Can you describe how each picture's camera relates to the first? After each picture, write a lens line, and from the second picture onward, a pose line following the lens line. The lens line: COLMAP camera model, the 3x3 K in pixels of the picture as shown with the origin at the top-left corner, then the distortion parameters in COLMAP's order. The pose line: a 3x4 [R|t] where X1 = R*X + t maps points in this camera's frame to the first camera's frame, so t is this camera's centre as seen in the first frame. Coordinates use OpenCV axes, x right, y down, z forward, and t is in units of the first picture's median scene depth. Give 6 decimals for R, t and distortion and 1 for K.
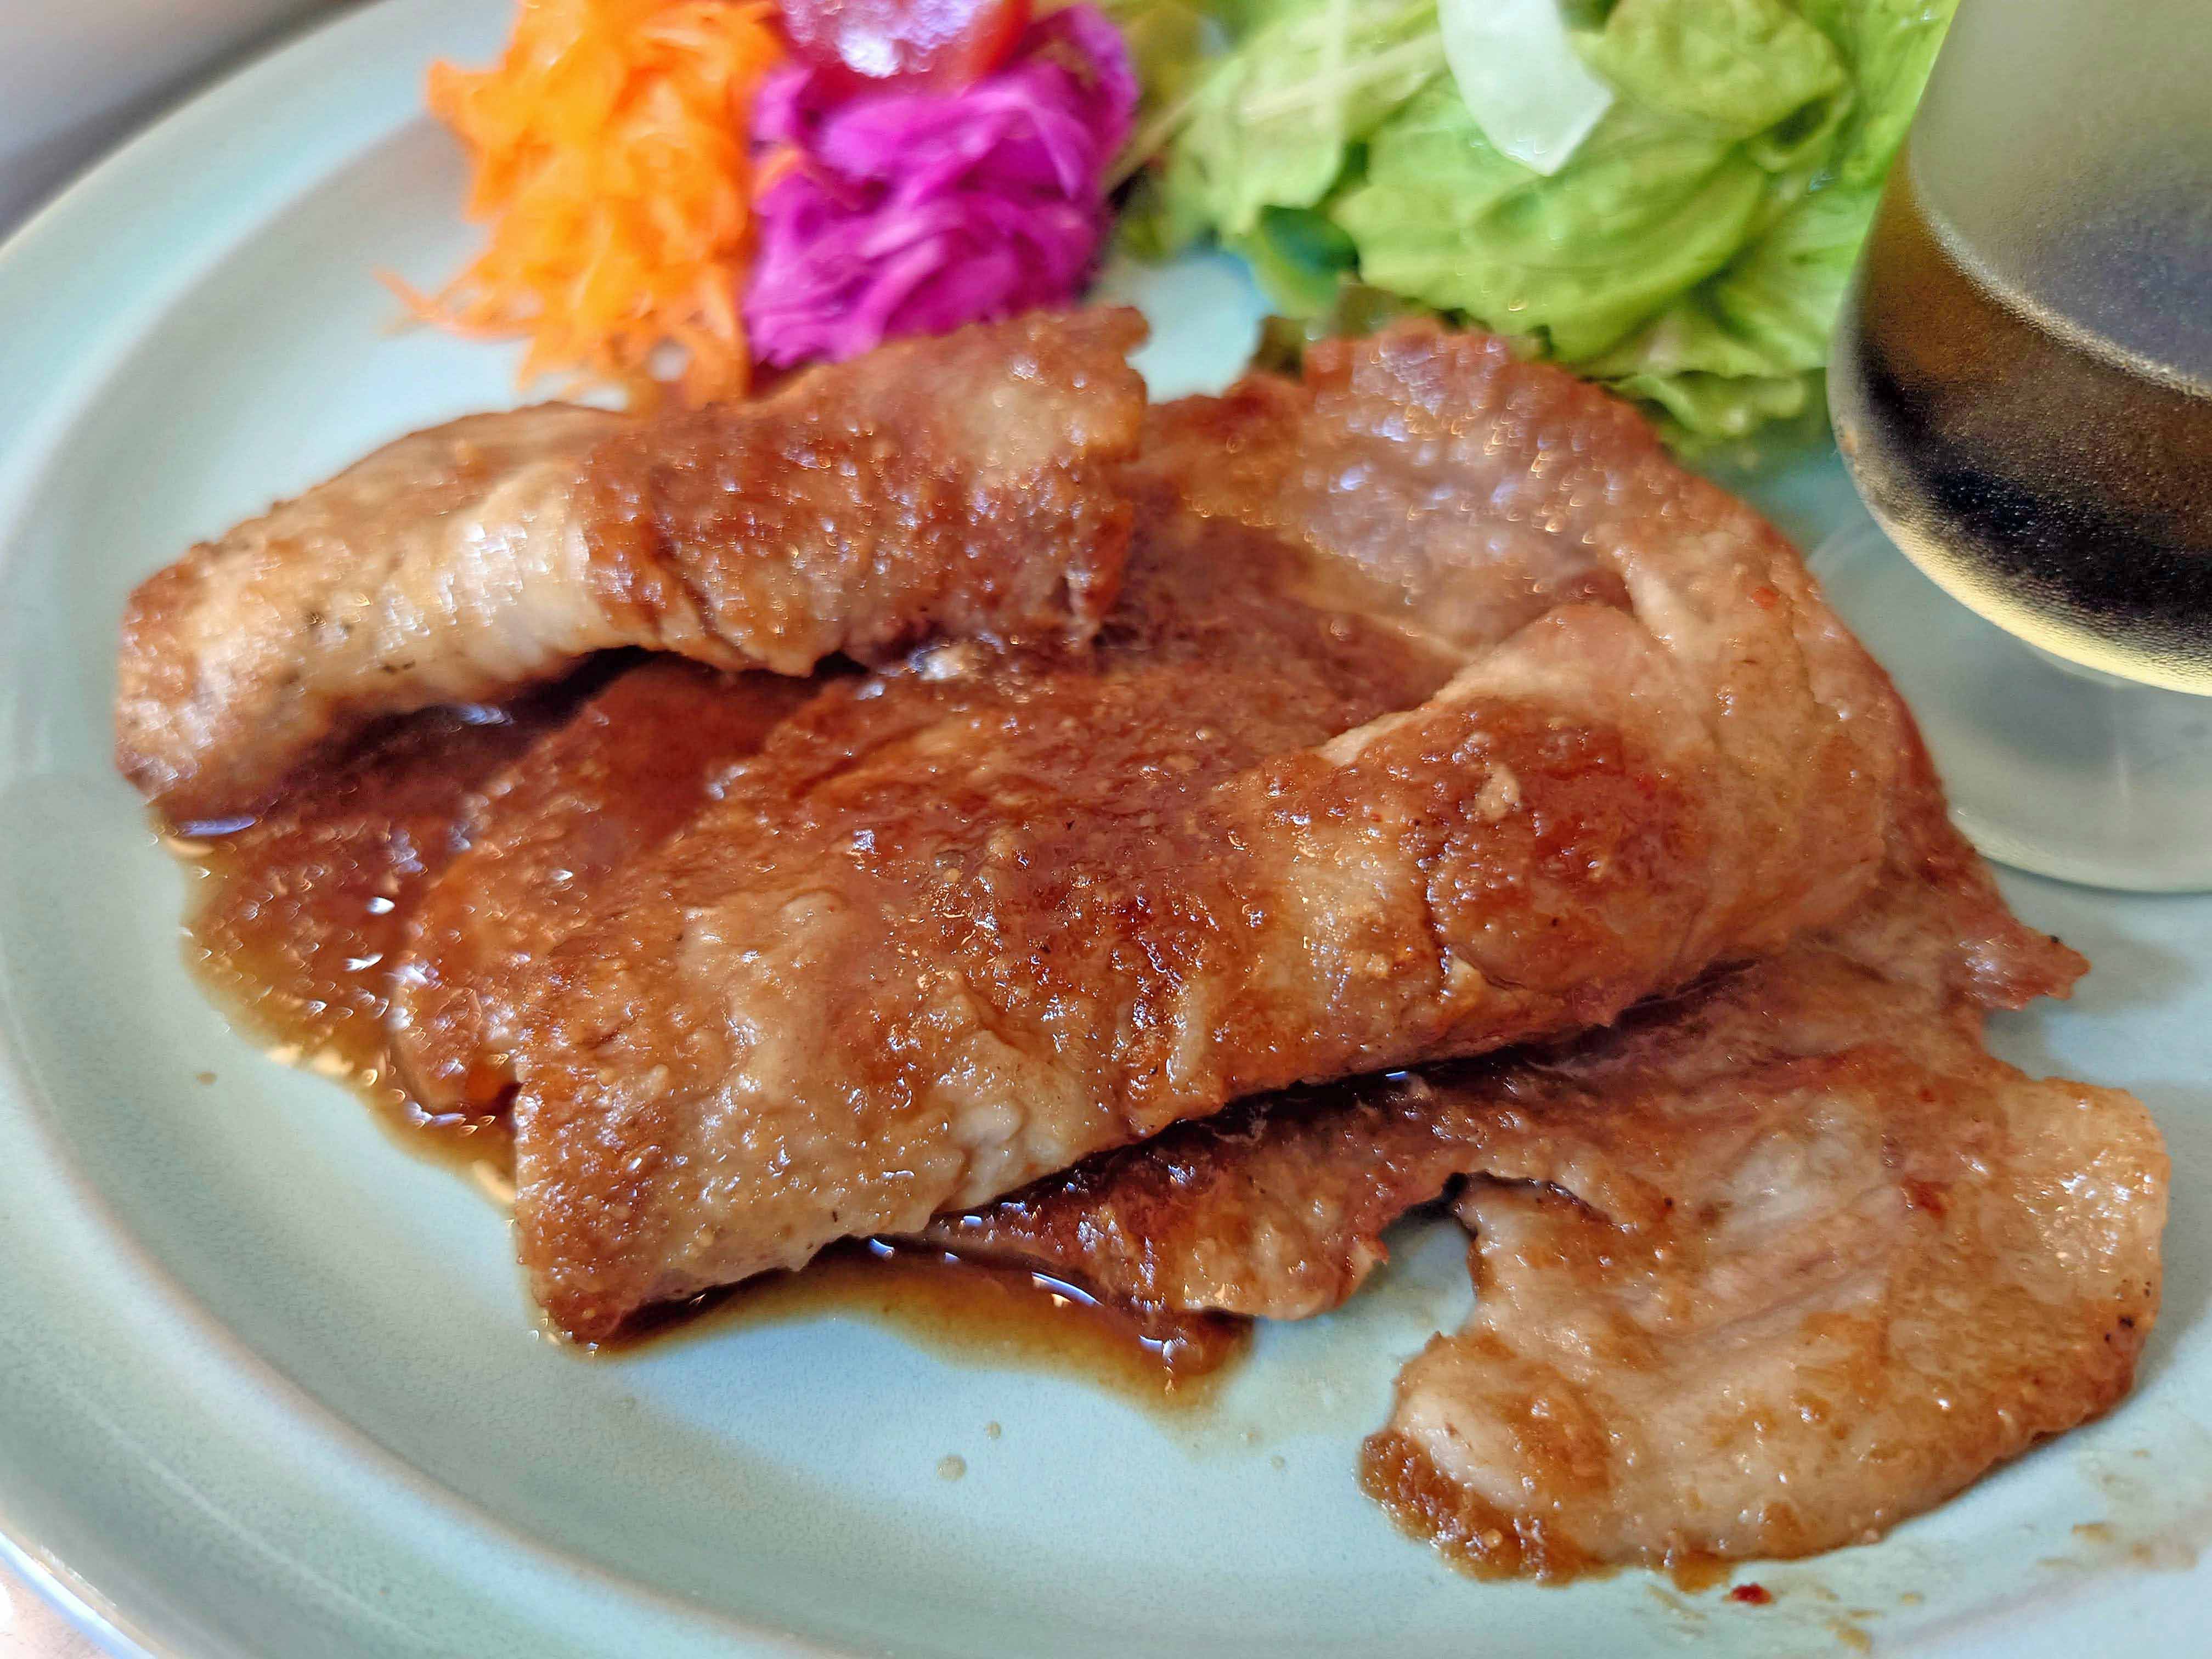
lens RADIAL K [[1710.9, 0, 1106.0], [0, 1710.9, 829.5], [0, 0, 1]] dist [0.010775, -0.000133]
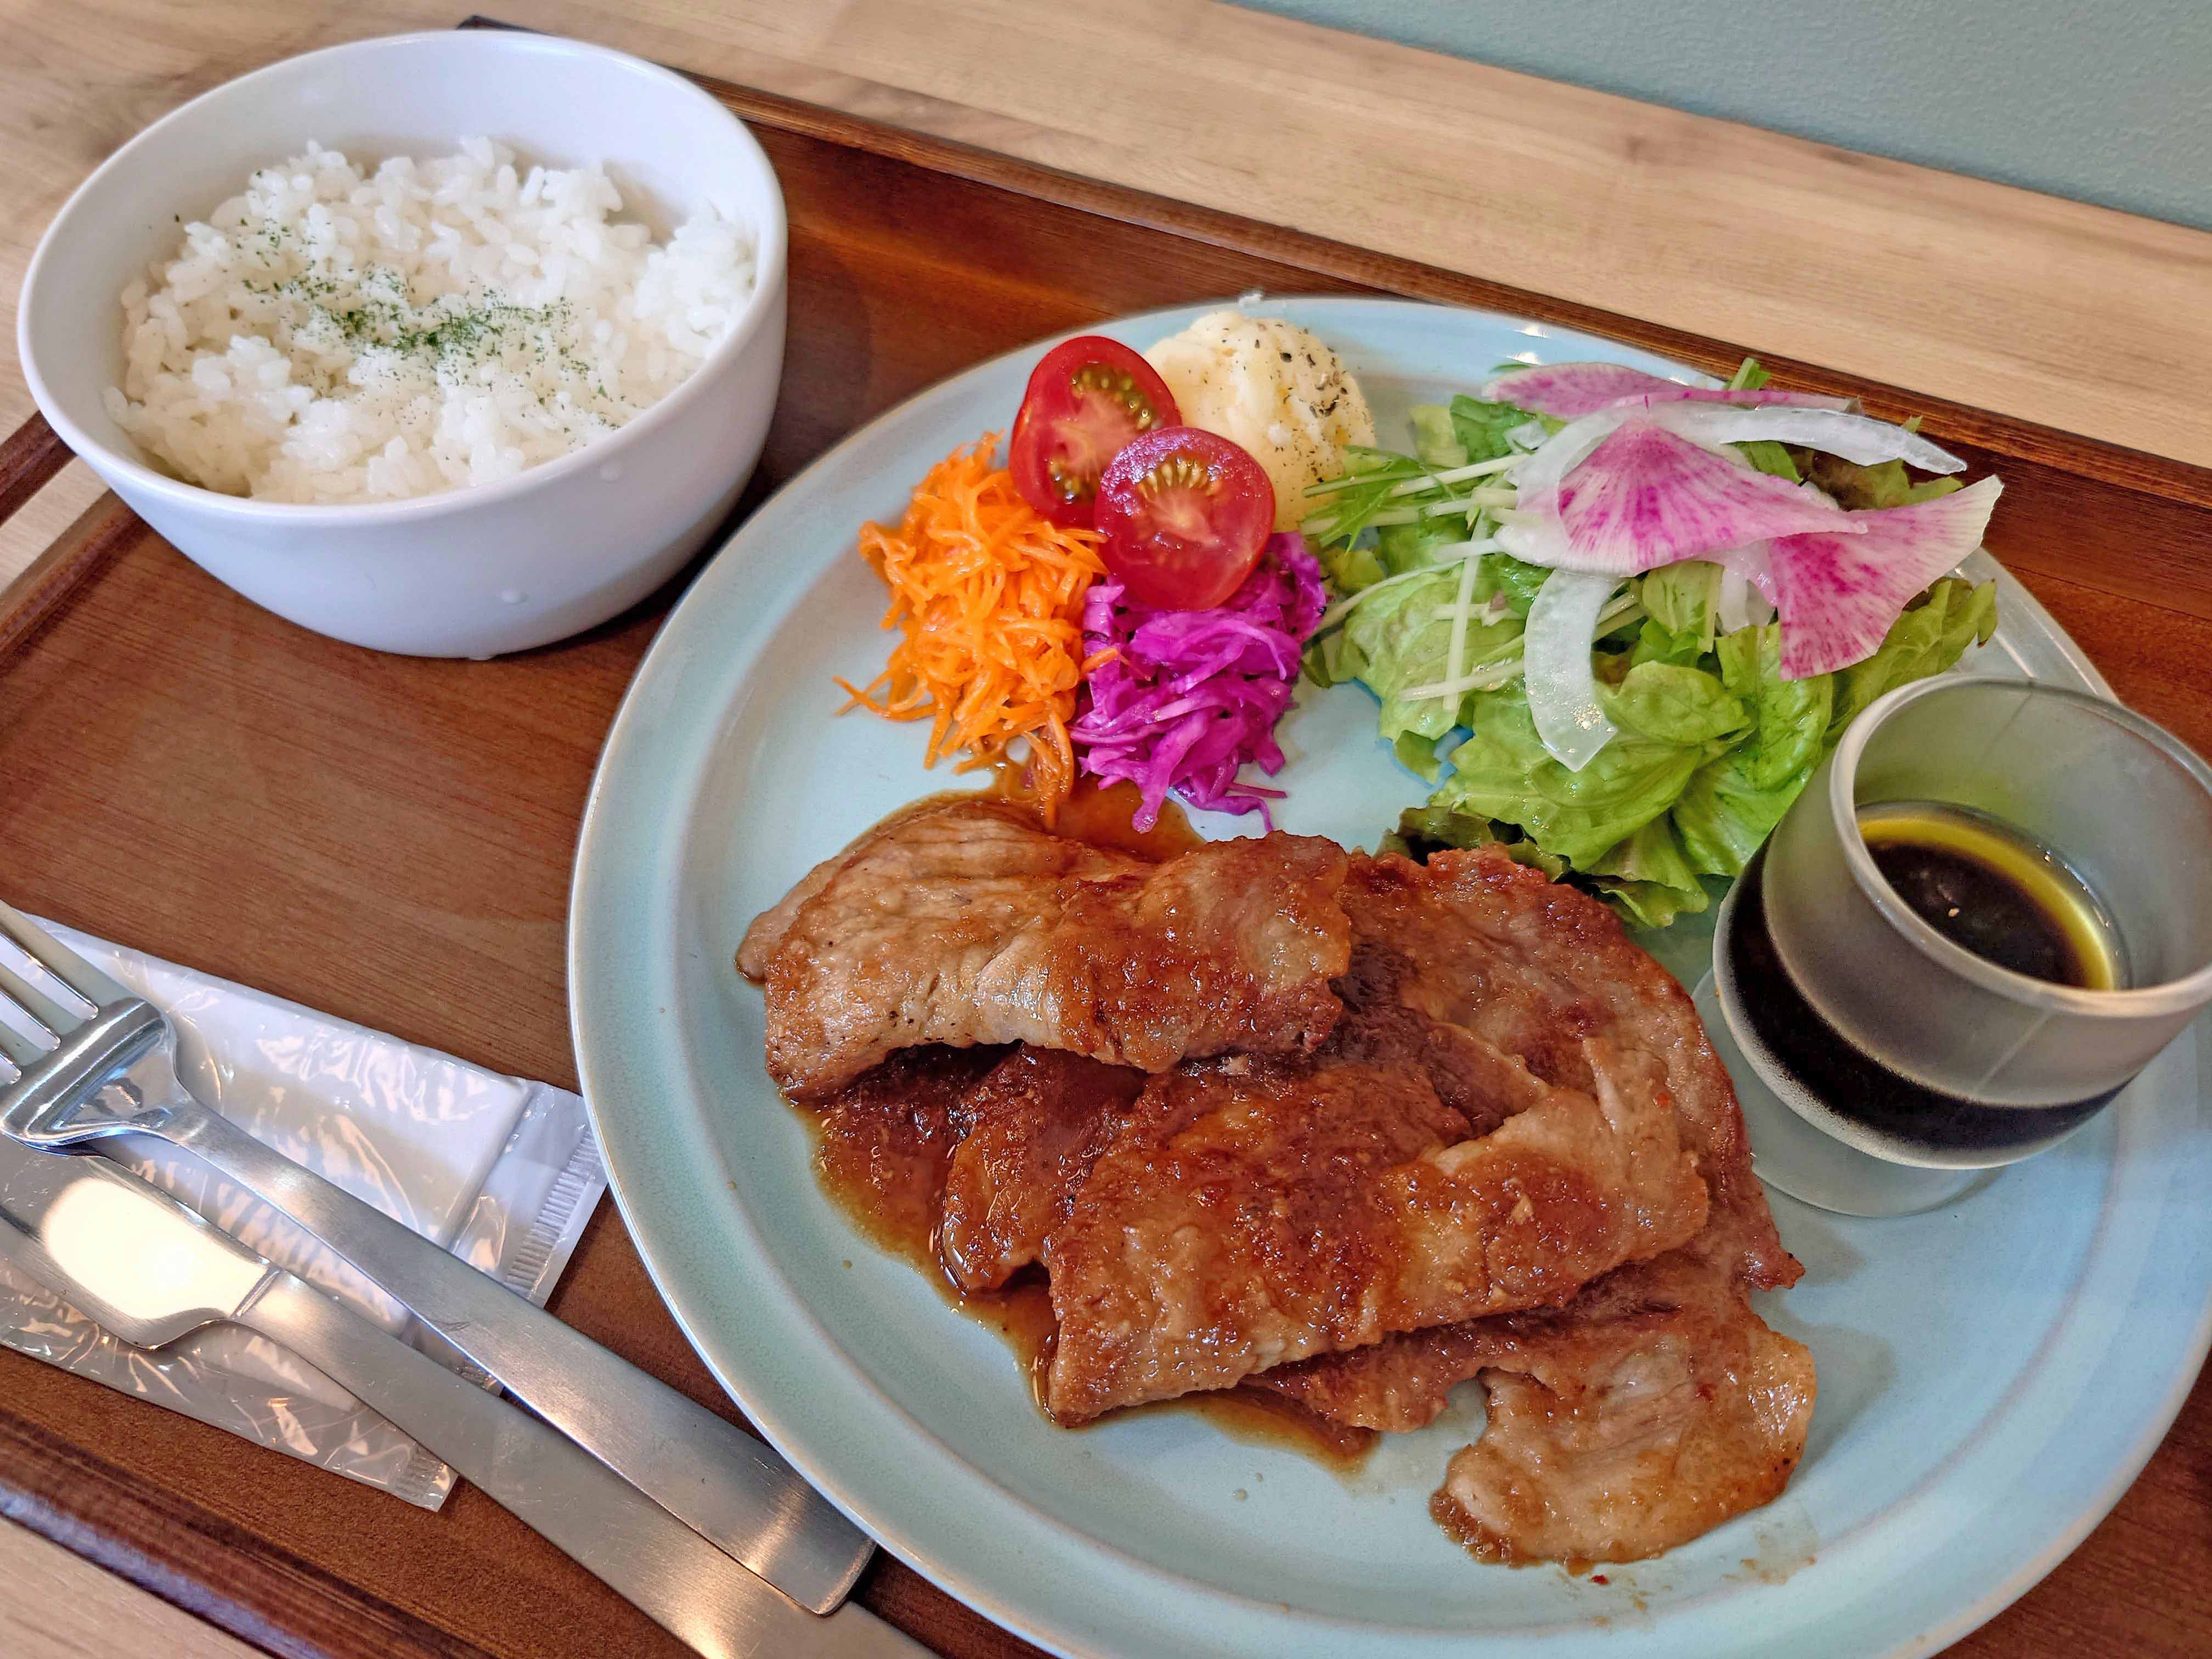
lens RADIAL K [[1710.9, 0, 1106.0], [0, 1710.9, 829.5], [0, 0, 1]] dist [0.010775, -0.000133]
pose [[0.997901, 0.060451, 0.023231, -0.345290], [-0.063077, 0.988538, 0.137163, -0.710022], [-0.014674, -0.138341, 0.990276, -0.975793]]
